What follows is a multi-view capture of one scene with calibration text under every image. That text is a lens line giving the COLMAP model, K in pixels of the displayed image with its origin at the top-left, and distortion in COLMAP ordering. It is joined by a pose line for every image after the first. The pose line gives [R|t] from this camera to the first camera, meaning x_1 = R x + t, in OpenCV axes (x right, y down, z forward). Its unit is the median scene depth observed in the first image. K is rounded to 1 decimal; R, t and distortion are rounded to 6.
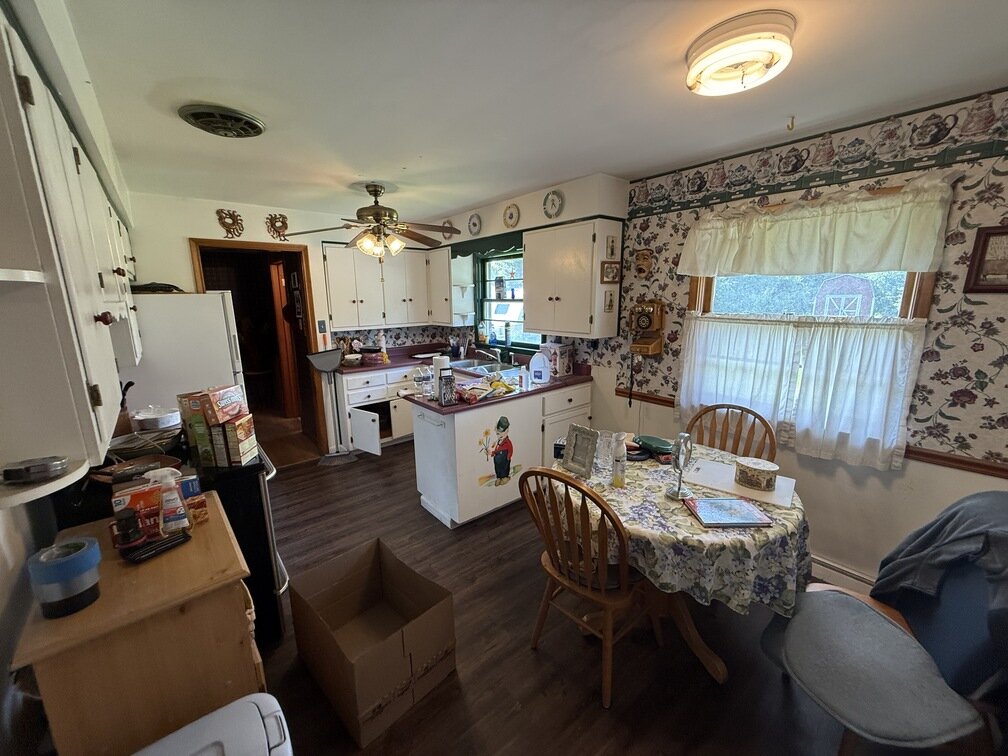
lens RADIAL K [[399.3, 0, 504.6], [0, 399.3, 378.5], [0, 0, 1]] dist [-0.002052, -0.000083]
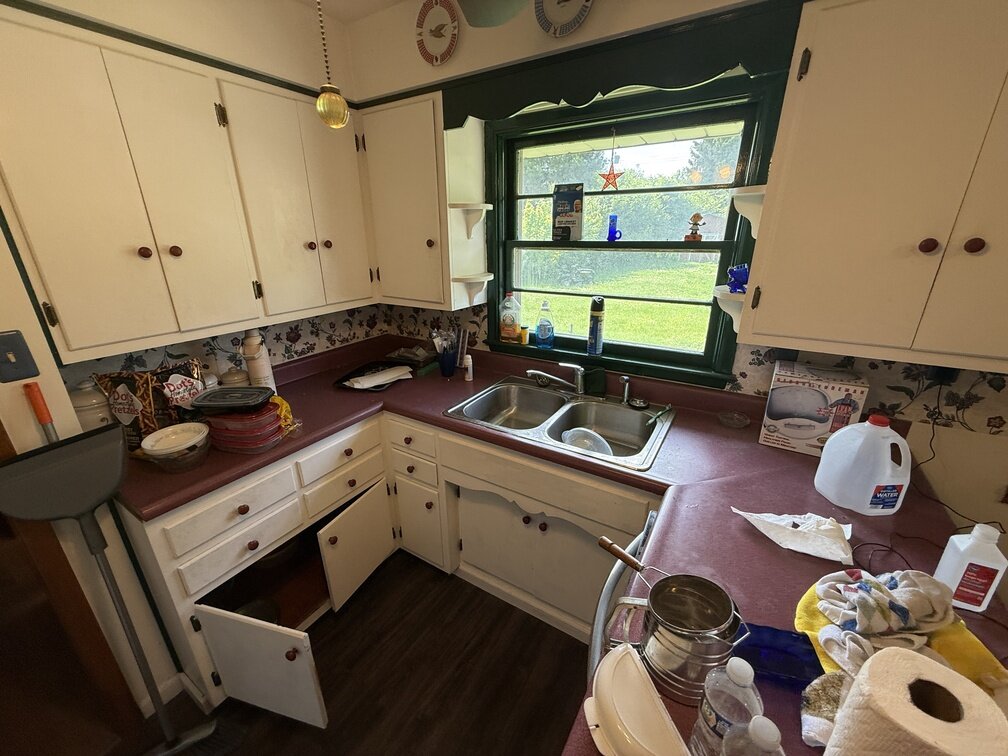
lens RADIAL K [[399.3, 0, 502.3], [0, 399.3, 378.9], [0, 0, 1]] dist [-0.002052, -0.000083]
pose [[0.950893, -0.103337, 0.291761, -0.210007], [0.060532, 0.986506, 0.152122, -0.122856], [-0.303544, -0.126991, 0.944317, 0.598350]]
